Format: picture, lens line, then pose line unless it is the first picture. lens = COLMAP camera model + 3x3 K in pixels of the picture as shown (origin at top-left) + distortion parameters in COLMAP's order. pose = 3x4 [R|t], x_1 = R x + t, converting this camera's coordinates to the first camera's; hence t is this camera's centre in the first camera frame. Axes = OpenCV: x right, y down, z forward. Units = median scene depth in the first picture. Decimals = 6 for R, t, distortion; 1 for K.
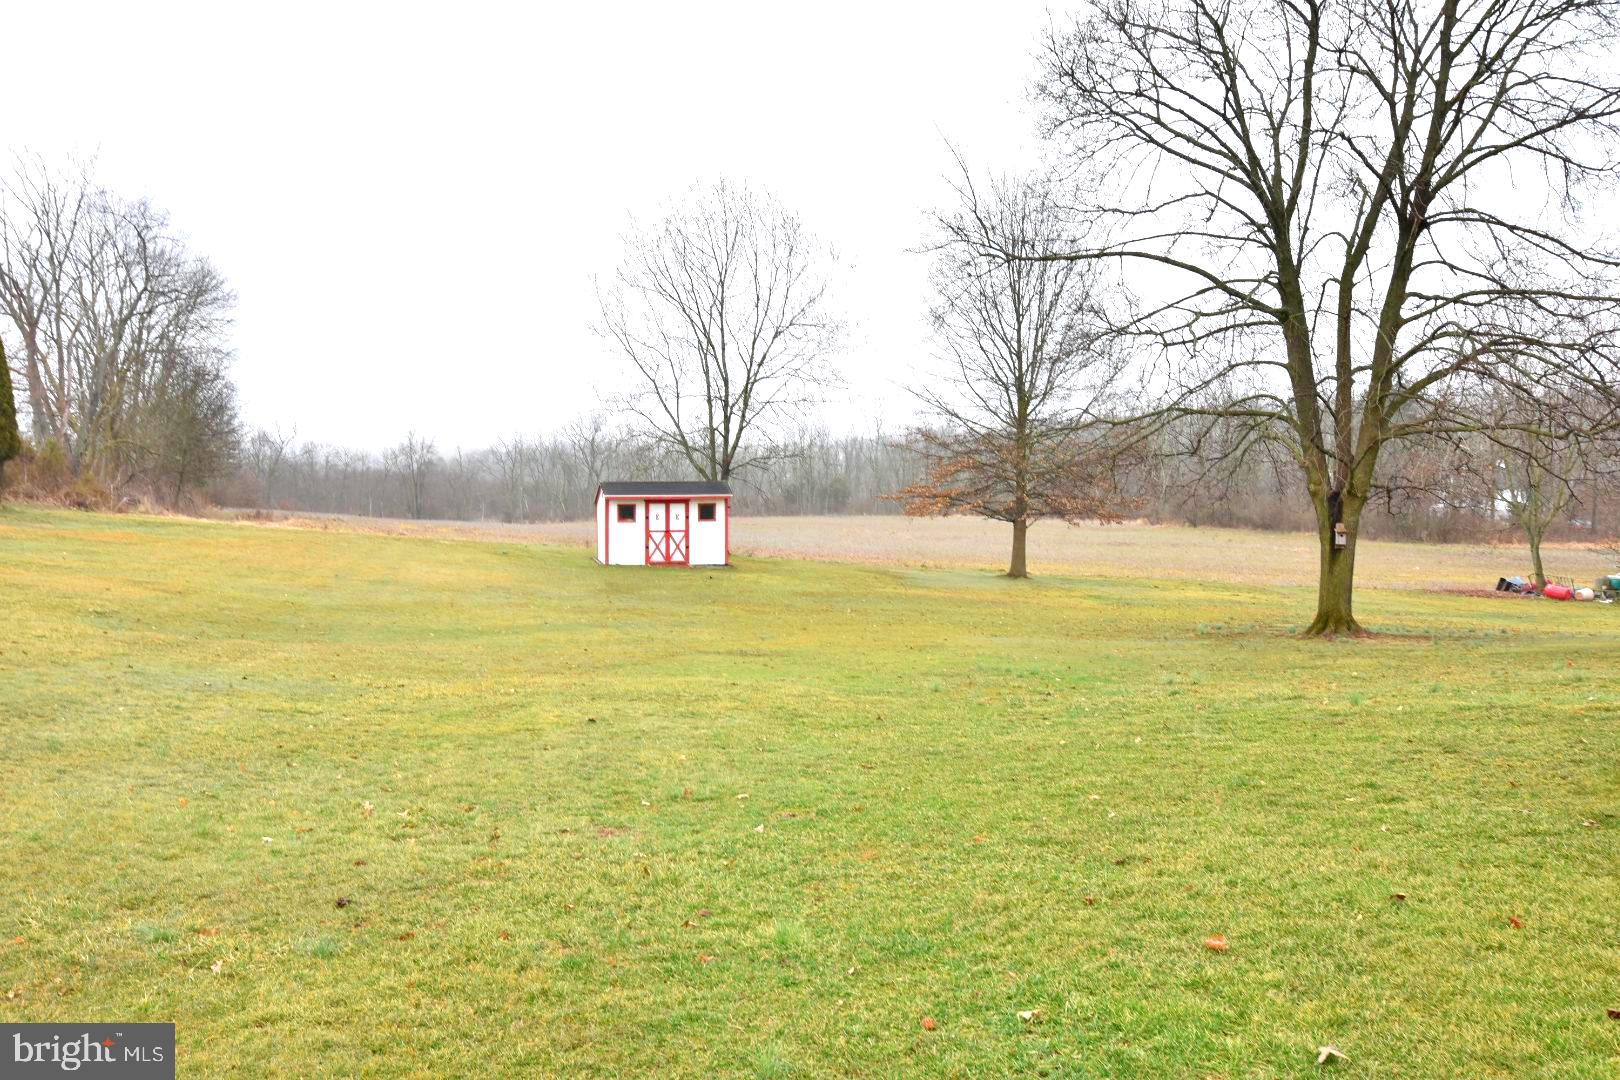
lens RADIAL K [[1348.3, 0, 810.4], [0, 1348.3, 540.7], [0, 0, 1]] dist [0.013020, 0.009037]
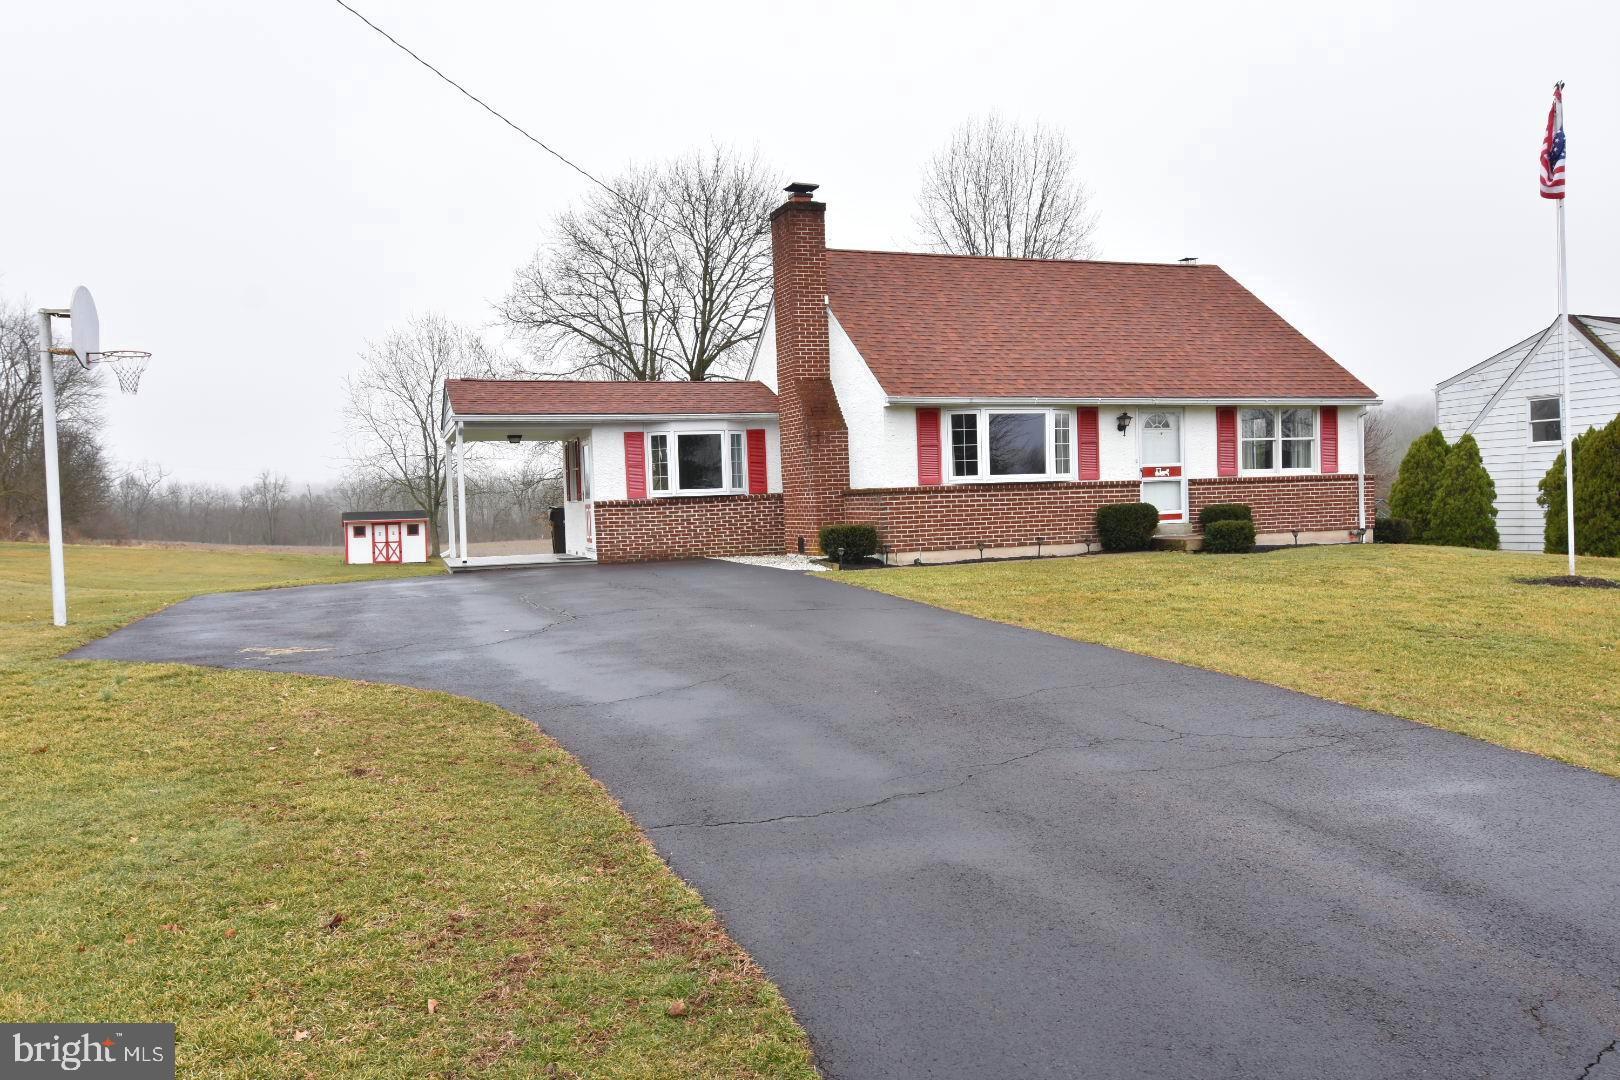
lens RADIAL K [[1191.0, 0, 810.0], [0, 1191.0, 535.7], [0, 0, 1]] dist [0.010438, 0.004534]
pose [[0.991488, -0.027502, 0.127259, 0.194834], [0.029824, 0.999421, -0.016372, 0.021412], [-0.126735, 0.020028, 0.991734, -0.434877]]
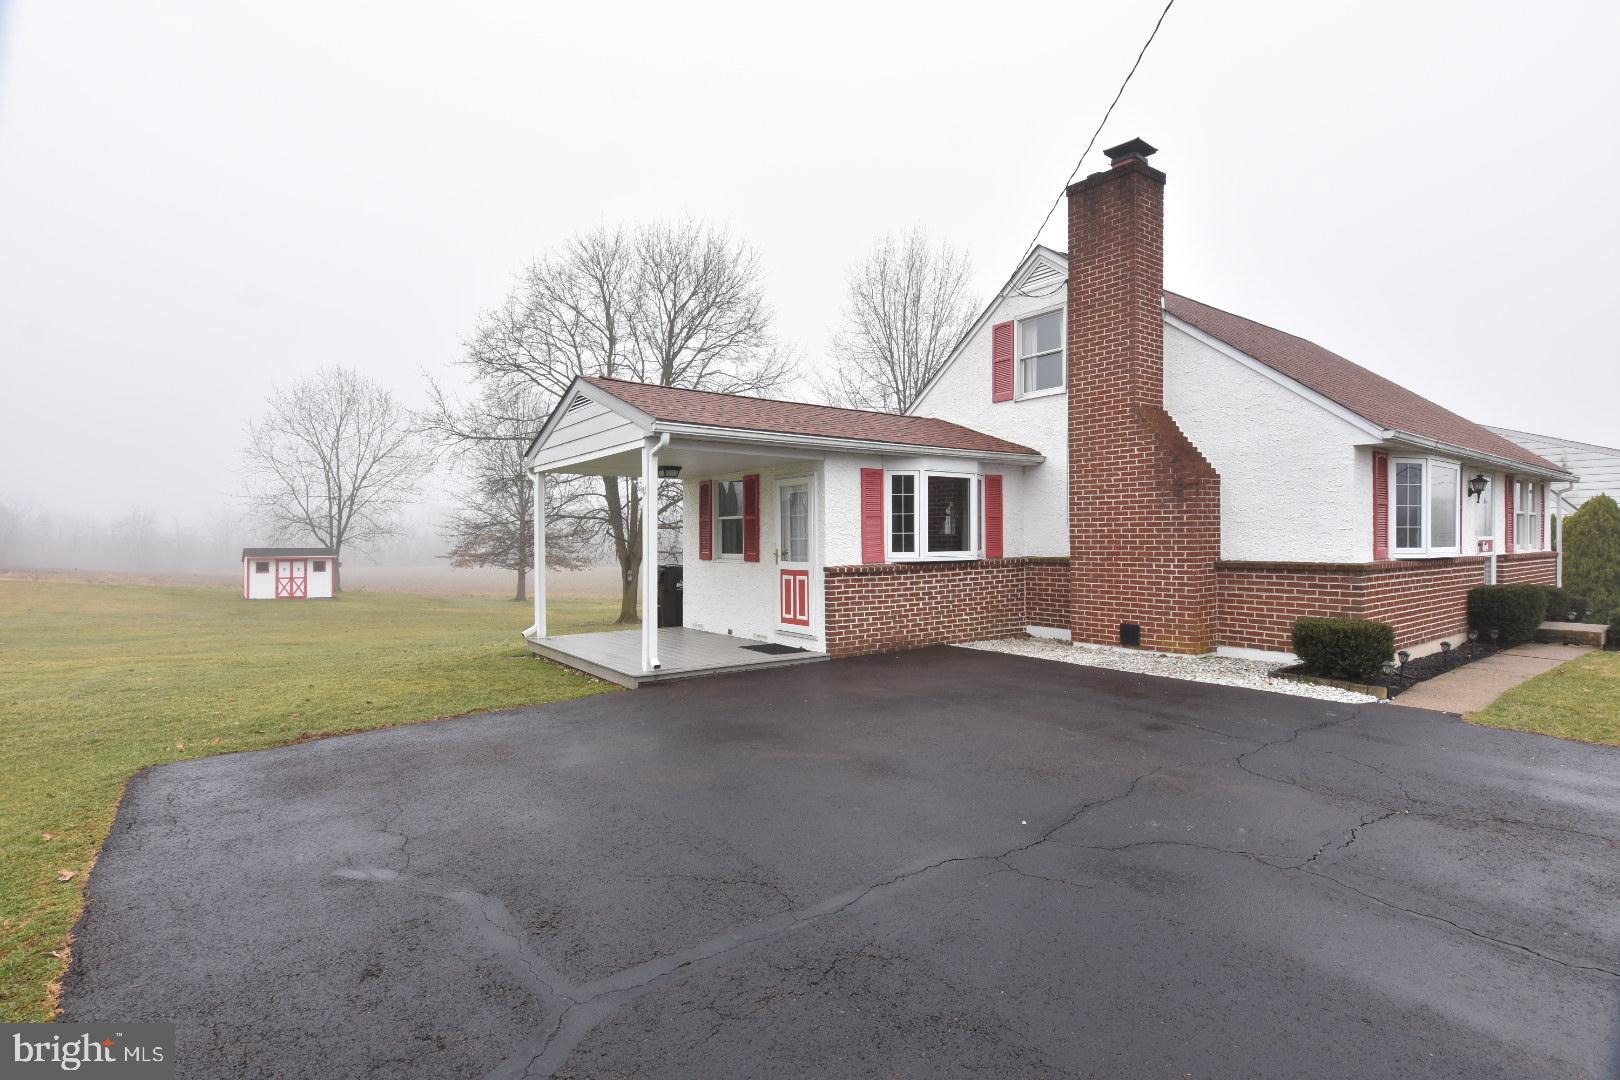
lens RADIAL K [[794.3, 0, 807.2], [0, 794.3, 535.9], [0, 0, 1]] dist [-0.006720, -0.009464]
pose [[0.915456, 0.005143, 0.402386, 0.076951], [0.015884, 0.998677, -0.048901, -0.001130], [-0.402105, 0.051158, 0.914163, -0.141545]]
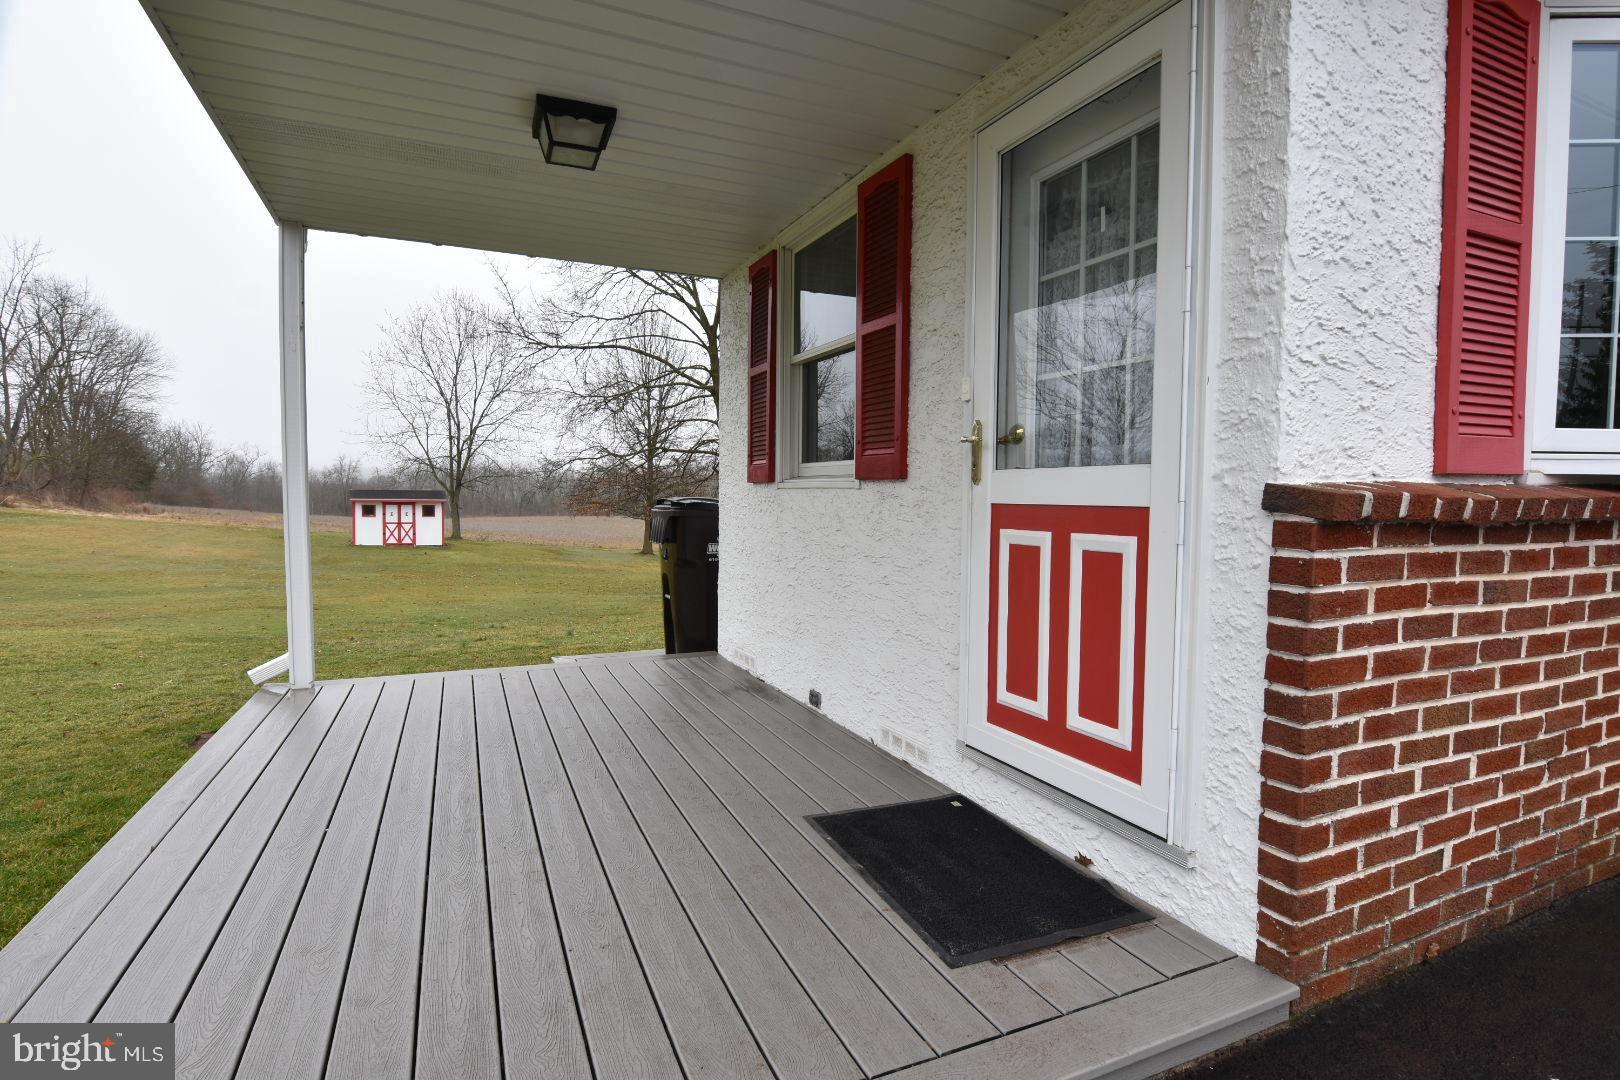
lens RADIAL K [[794.3, 0, 812.6], [0, 794.3, 539.1], [0, 0, 1]] dist [-0.006720, -0.009464]
pose [[0.975992, 0.003236, 0.217784, 0.140025], [-0.005604, 0.999932, 0.010253, -0.000917], [-0.217736, -0.011227, 0.975943, 0.025717]]
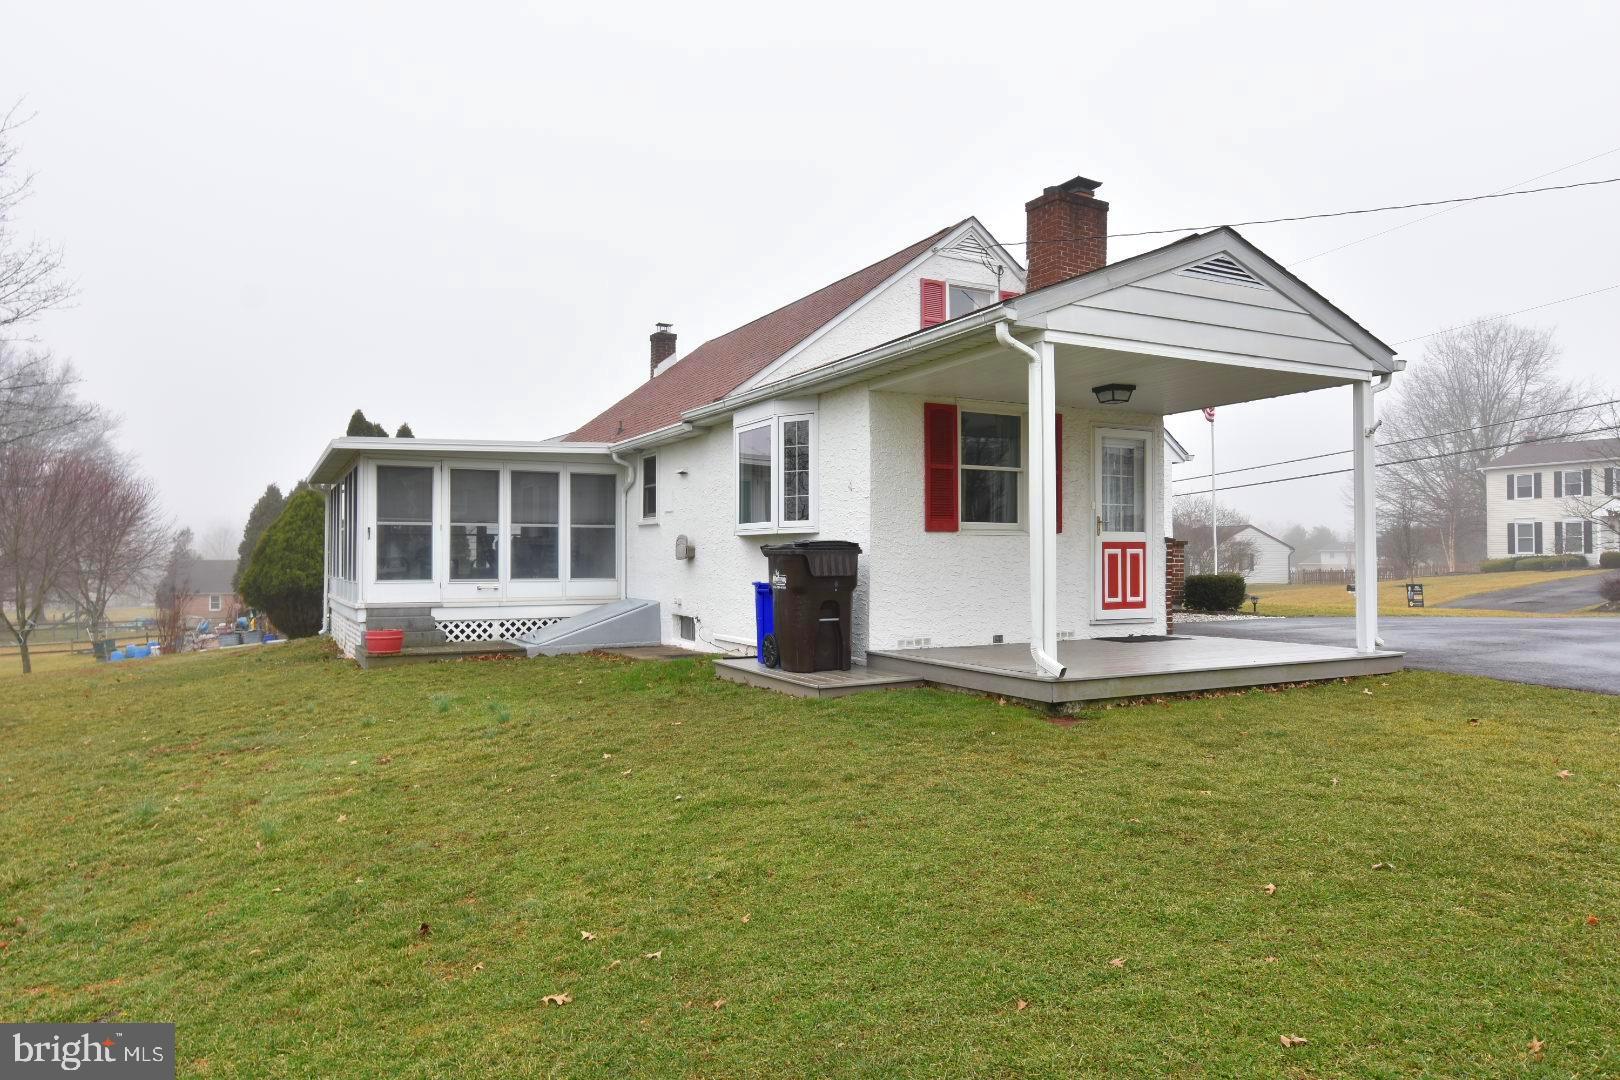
lens RADIAL K [[1007.1, 0, 808.8], [0, 1007.1, 544.0], [0, 0, 1]] dist [0.003071, 0.000157]
pose [[-0.269688, 0.007963, 0.962915, -0.043131], [0.040929, 0.999157, 0.003201, -0.005982], [-0.962078, 0.040275, -0.269786, 0.208377]]
